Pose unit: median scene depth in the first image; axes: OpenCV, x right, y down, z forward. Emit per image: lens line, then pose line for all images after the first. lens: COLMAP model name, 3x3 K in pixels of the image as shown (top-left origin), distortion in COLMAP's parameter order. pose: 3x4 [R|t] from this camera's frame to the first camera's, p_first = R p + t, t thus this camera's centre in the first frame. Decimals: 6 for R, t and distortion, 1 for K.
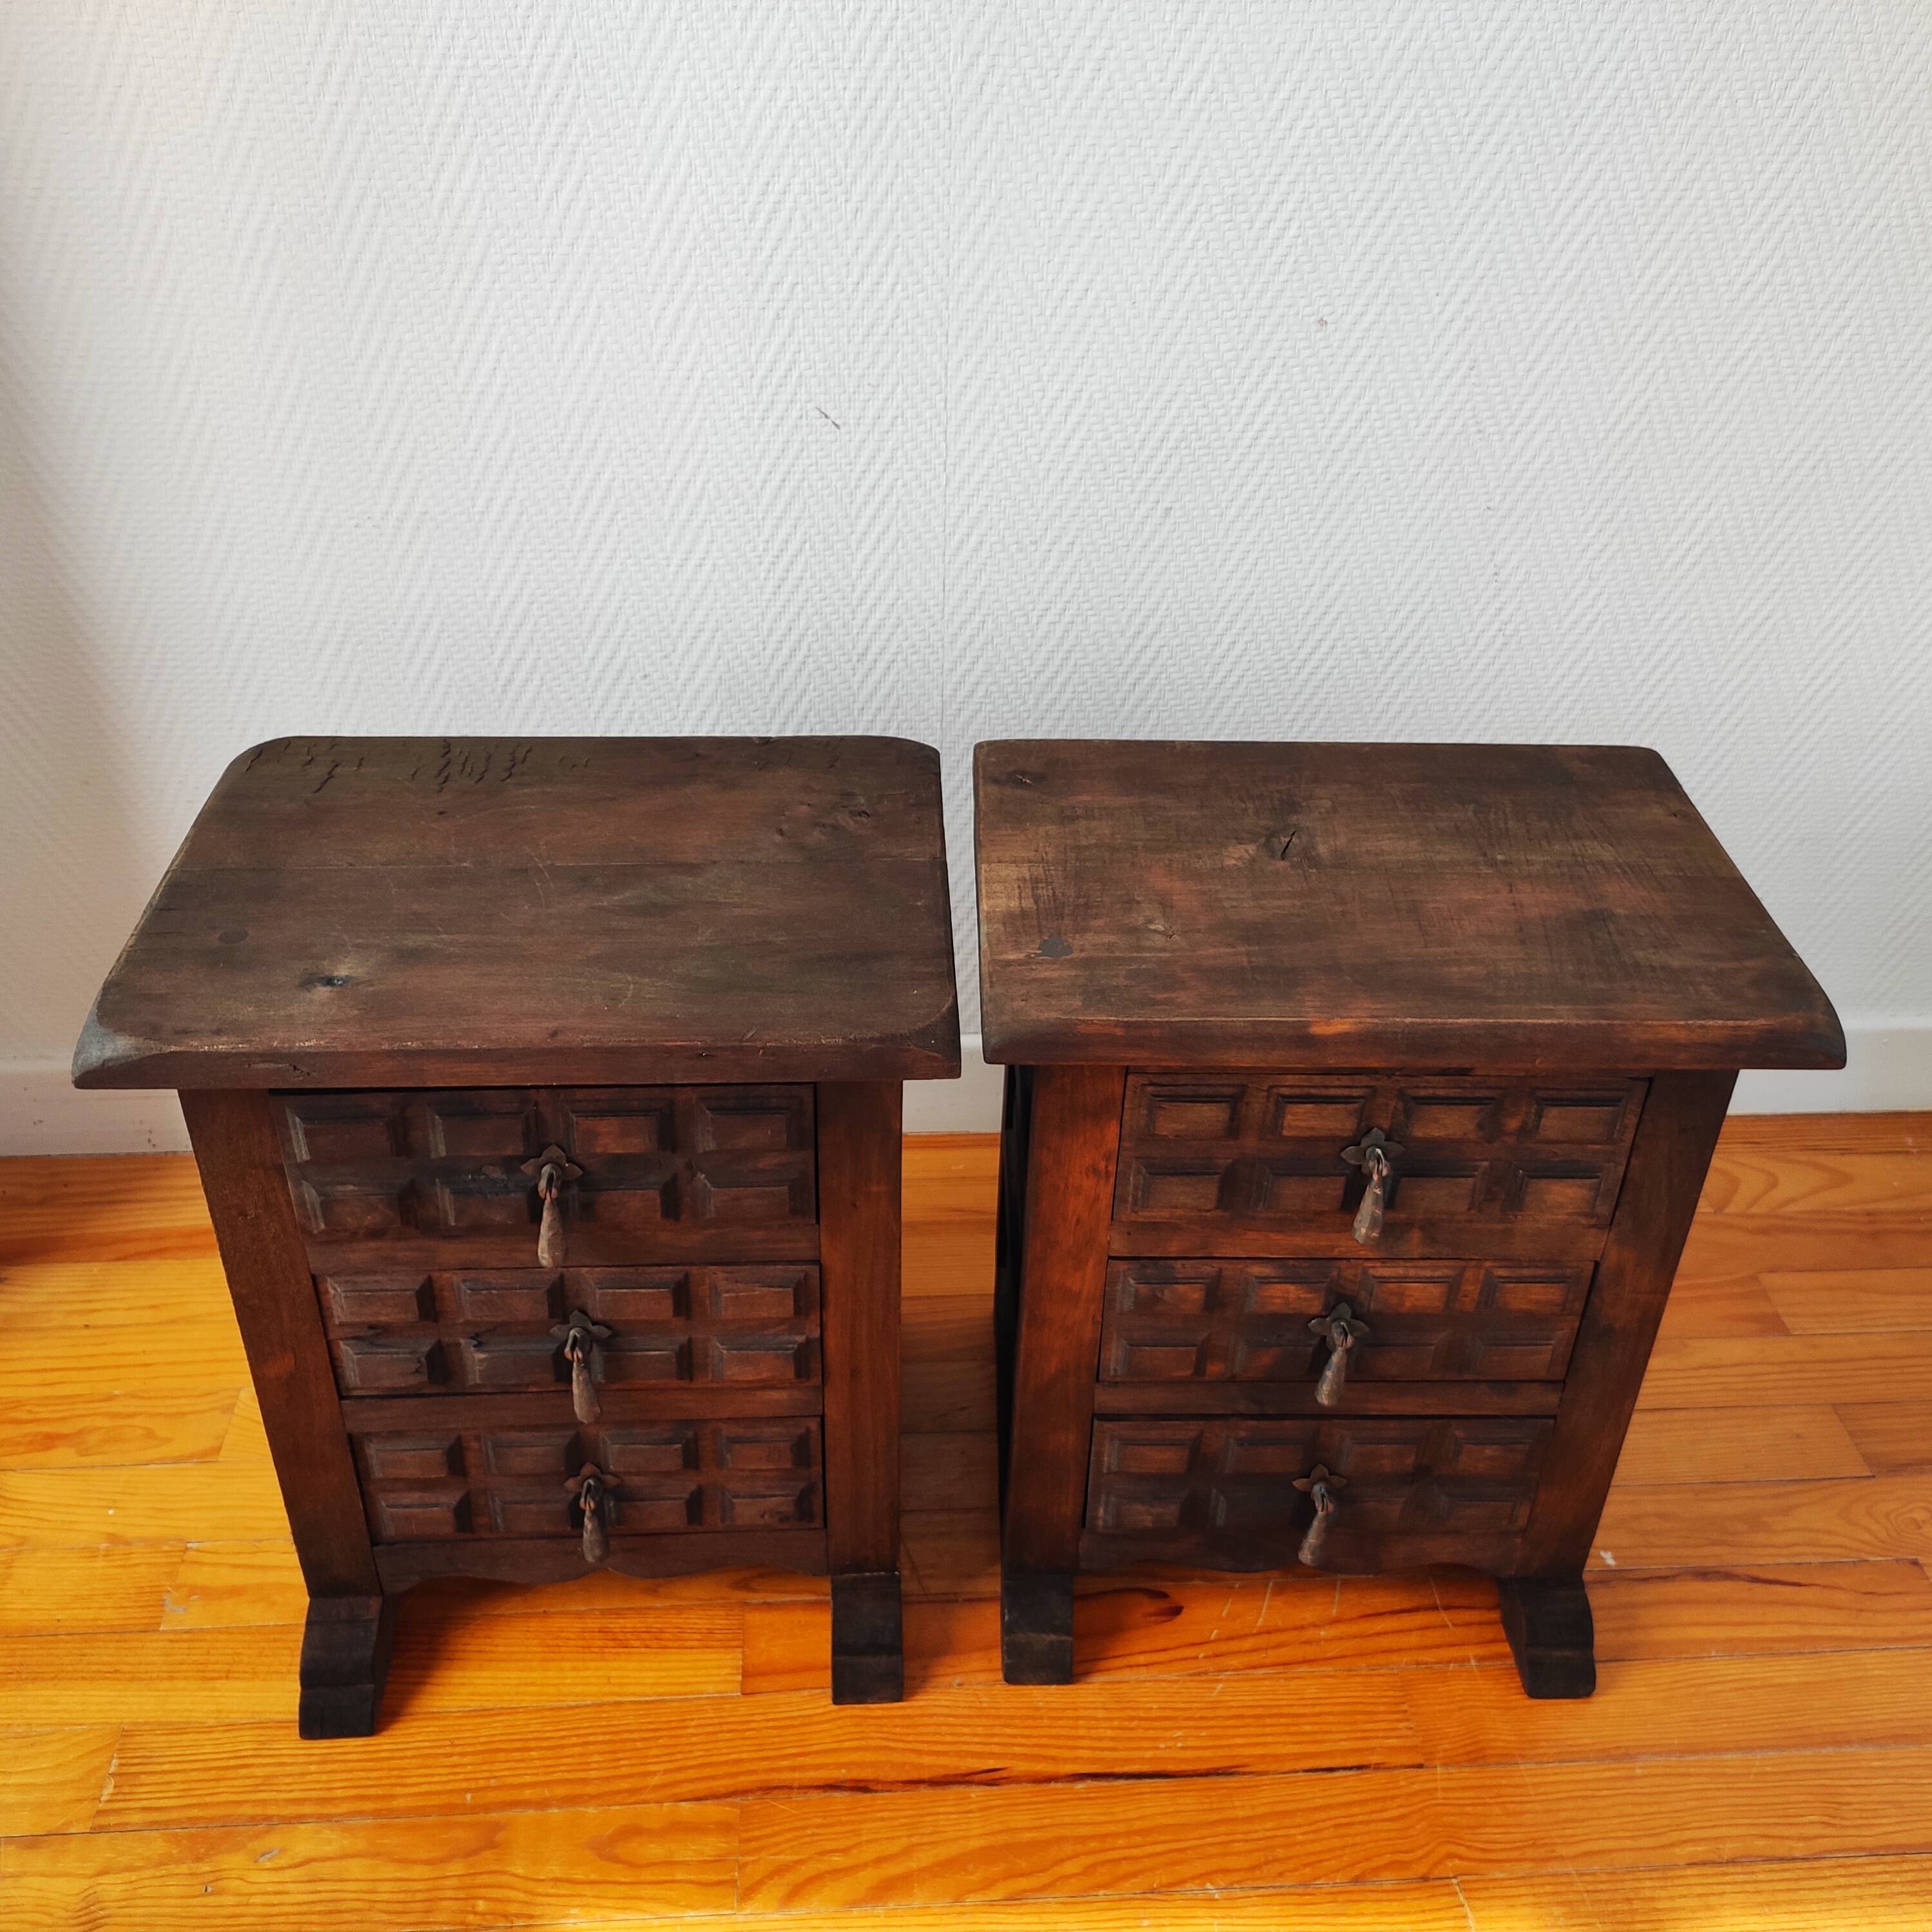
lens RADIAL K [[1909.1, 0, 971.8], [0, 1909.1, 955.4], [0, 0, 1]] dist [0.016580, 0.000000]
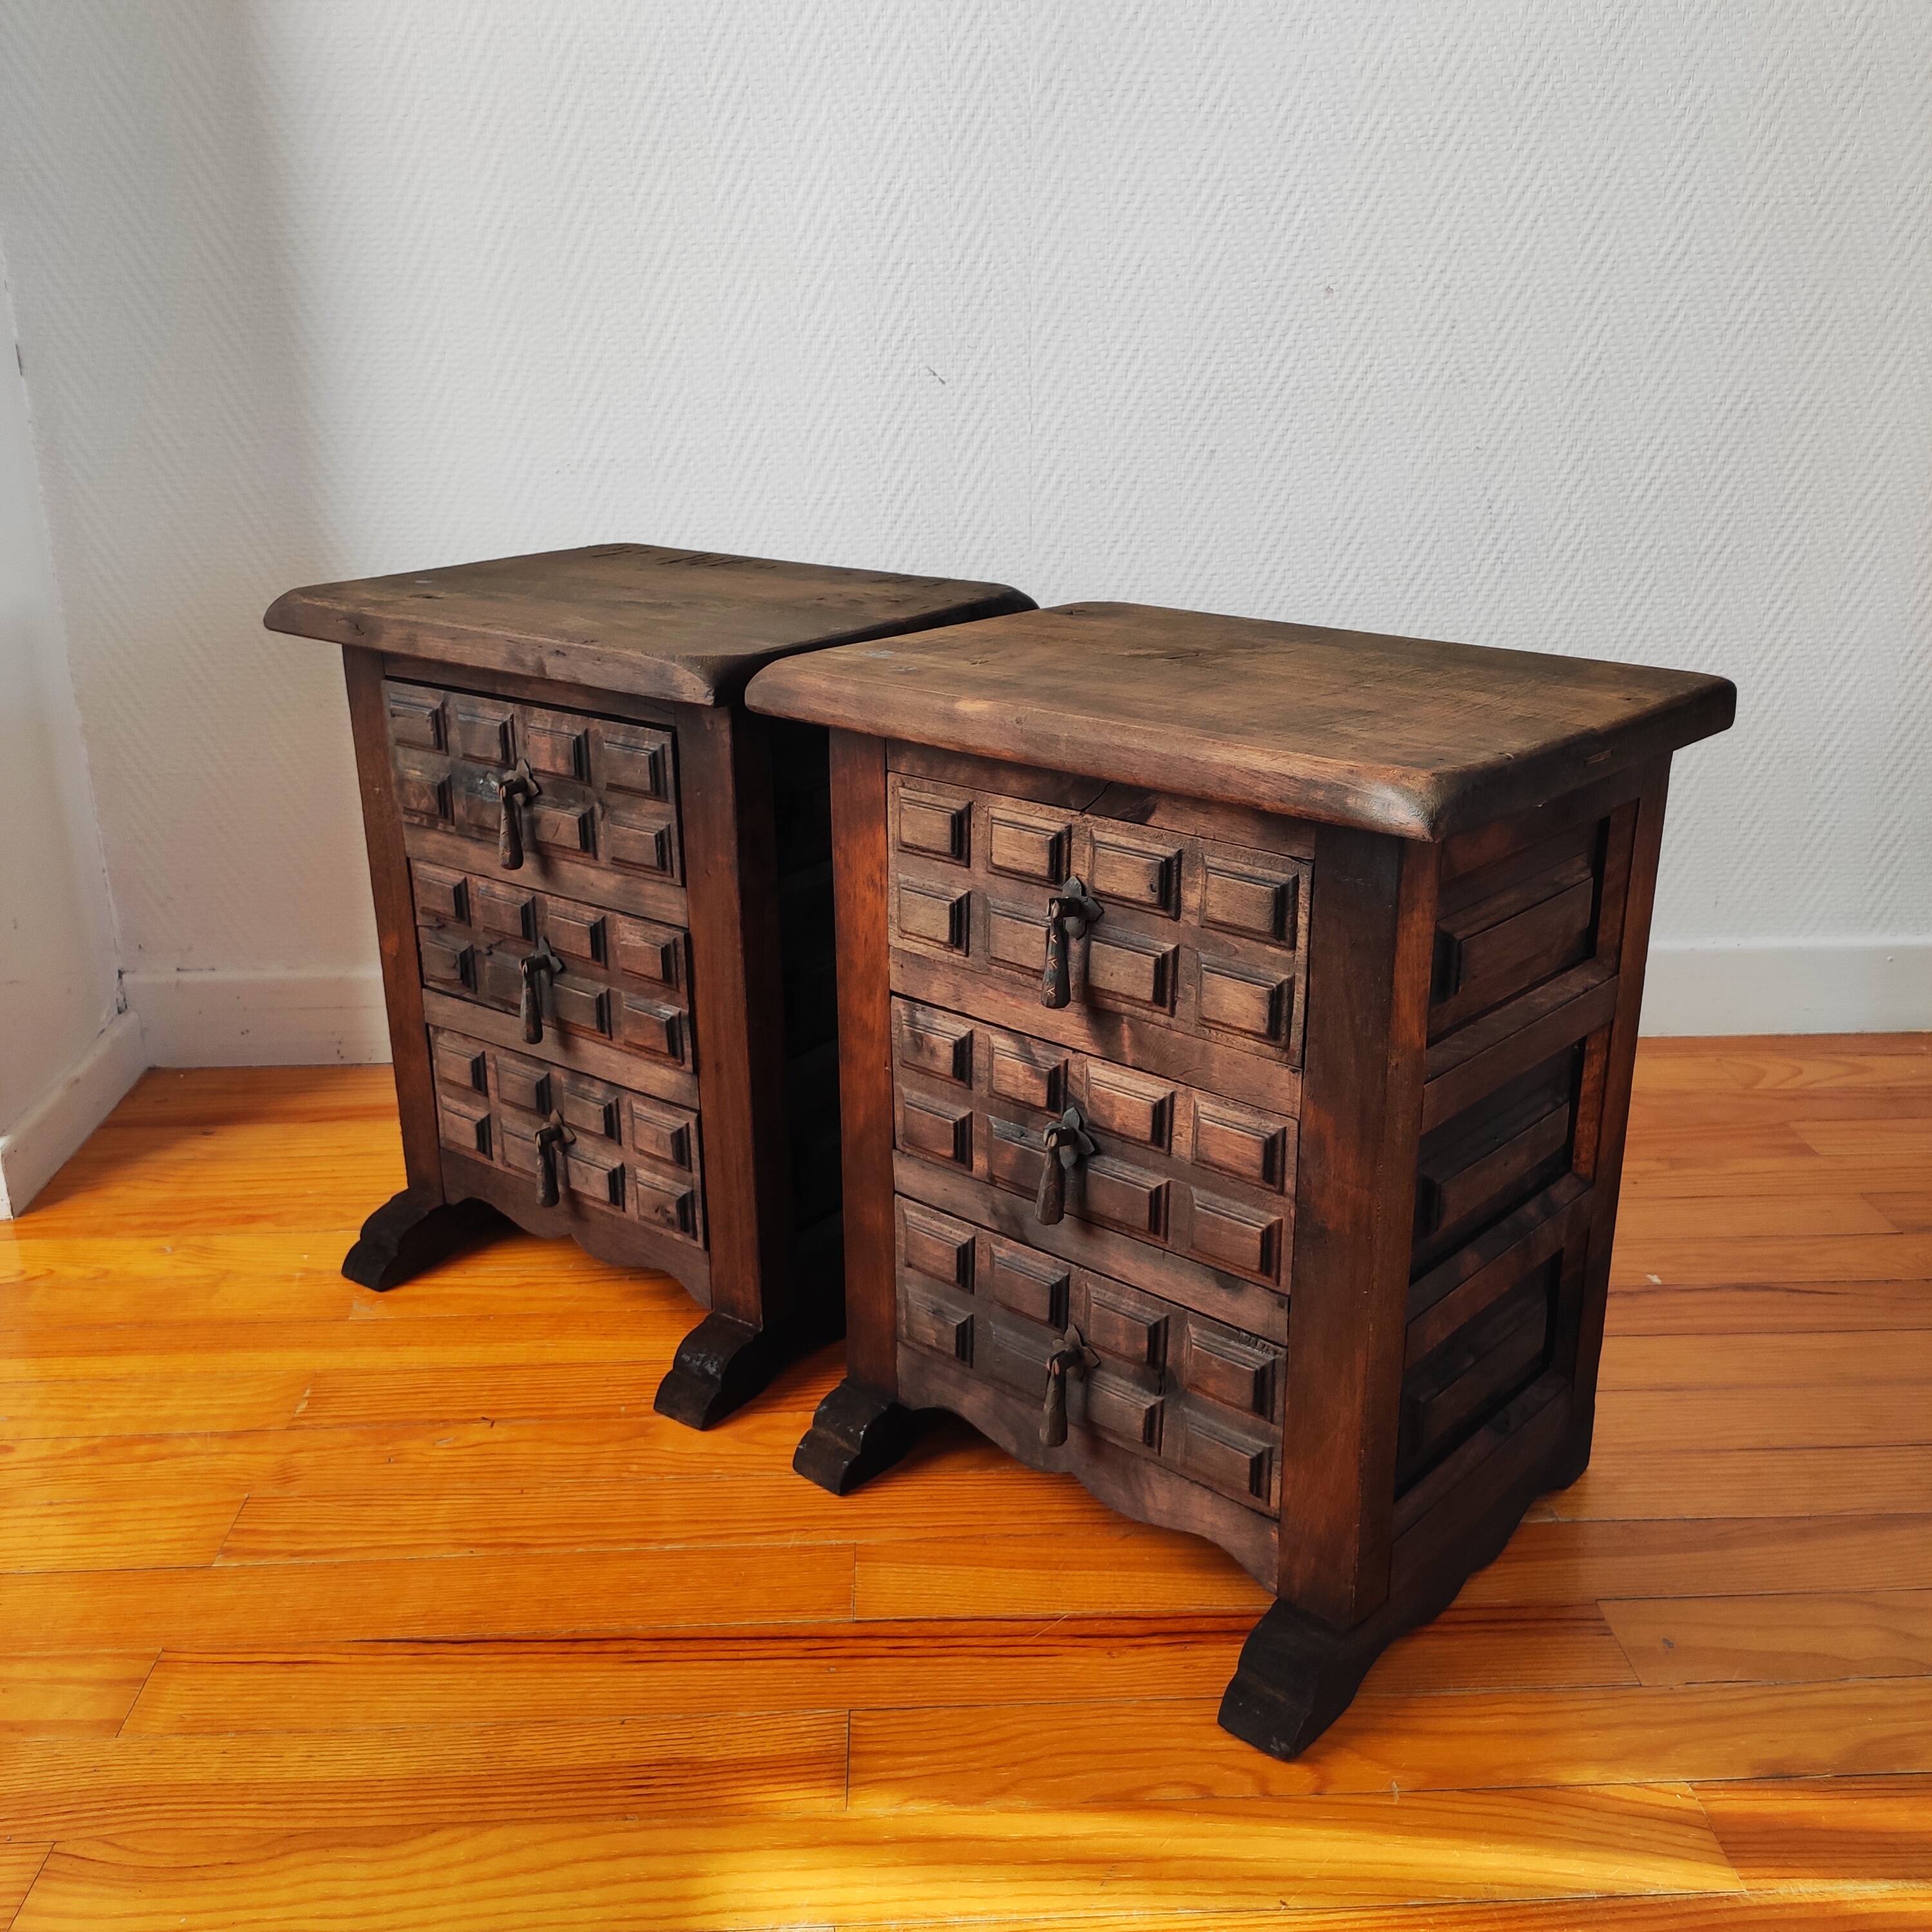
lens RADIAL K [[1909.1, 0, 979.6], [0, 1909.1, 972.5], [0, 0, 1]] dist [0.016580, 0.000000]
pose [[0.999106, -0.019491, -0.037504, -0.007964], [0.009532, 0.968373, -0.249327, 0.451158], [0.041178, 0.248746, 0.967693, -0.123308]]
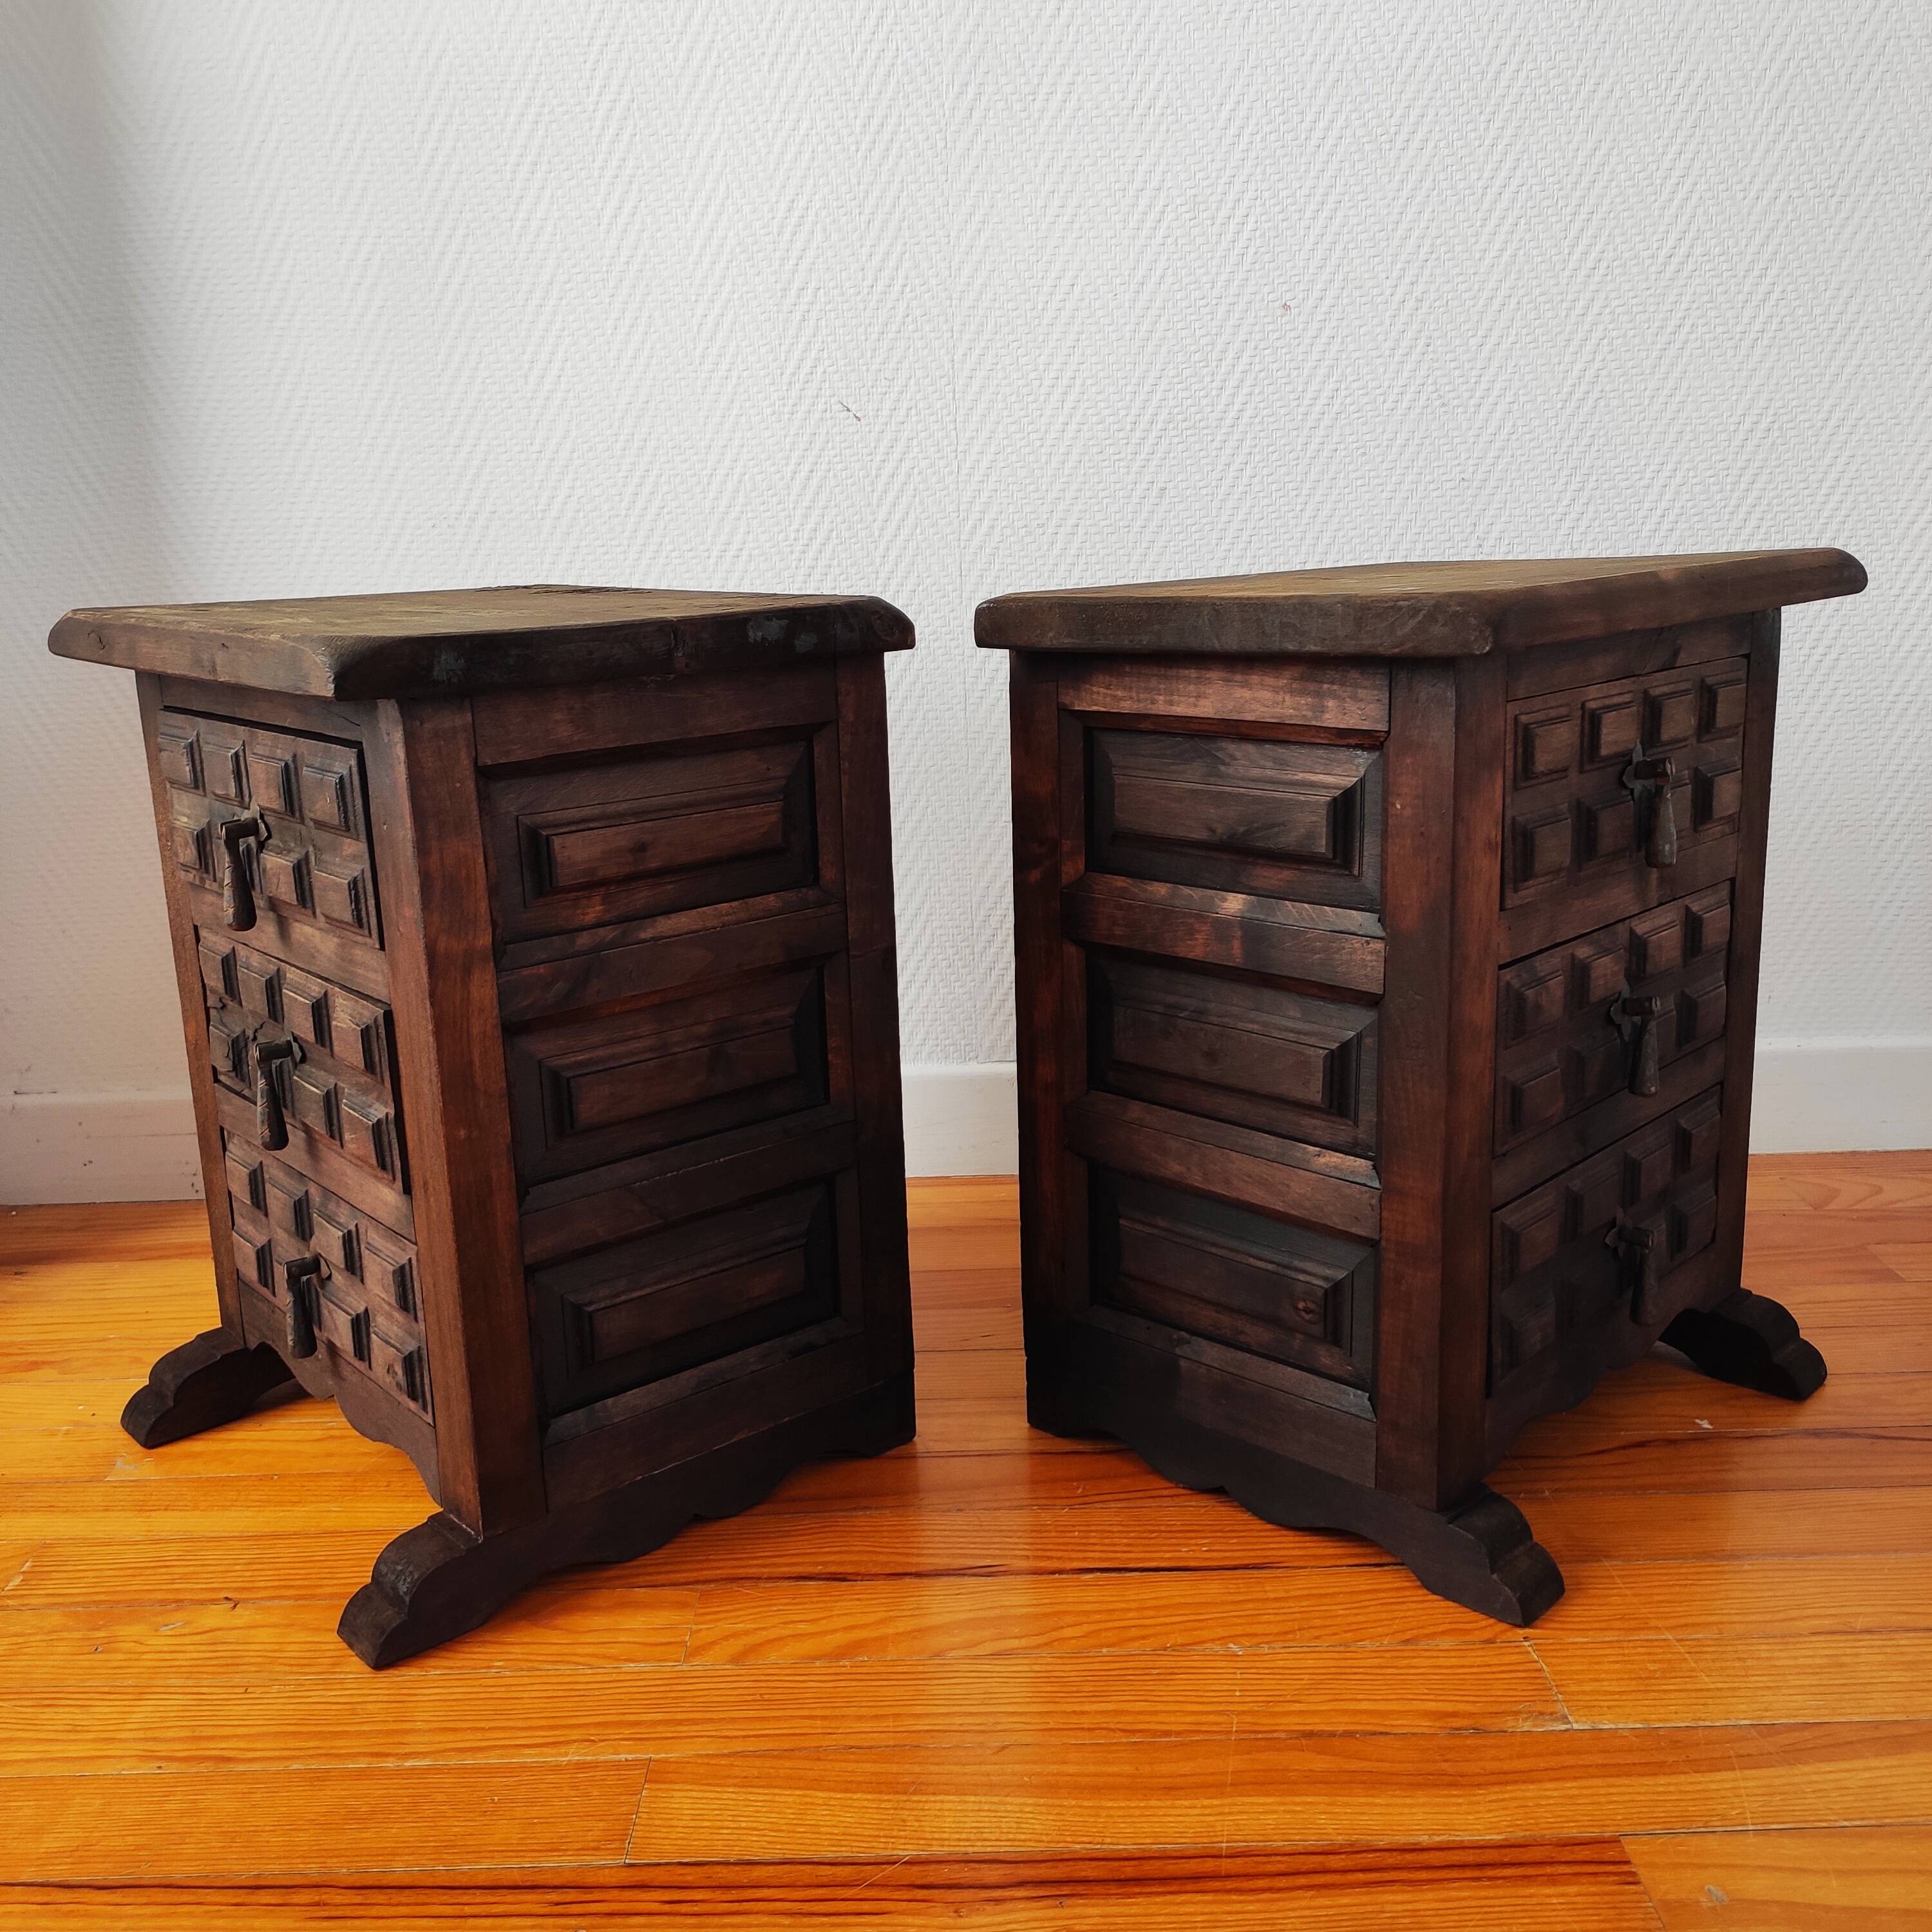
lens RADIAL K [[1909.1, 0, 982.5], [0, 1909.1, 963.1], [0, 0, 1]] dist [0.016580, 0.000000]
pose [[0.996548, -0.037667, -0.073978, 0.080961], [0.008792, 0.934015, -0.357125, 0.467192], [0.082548, 0.355242, 0.931123, 0.083874]]
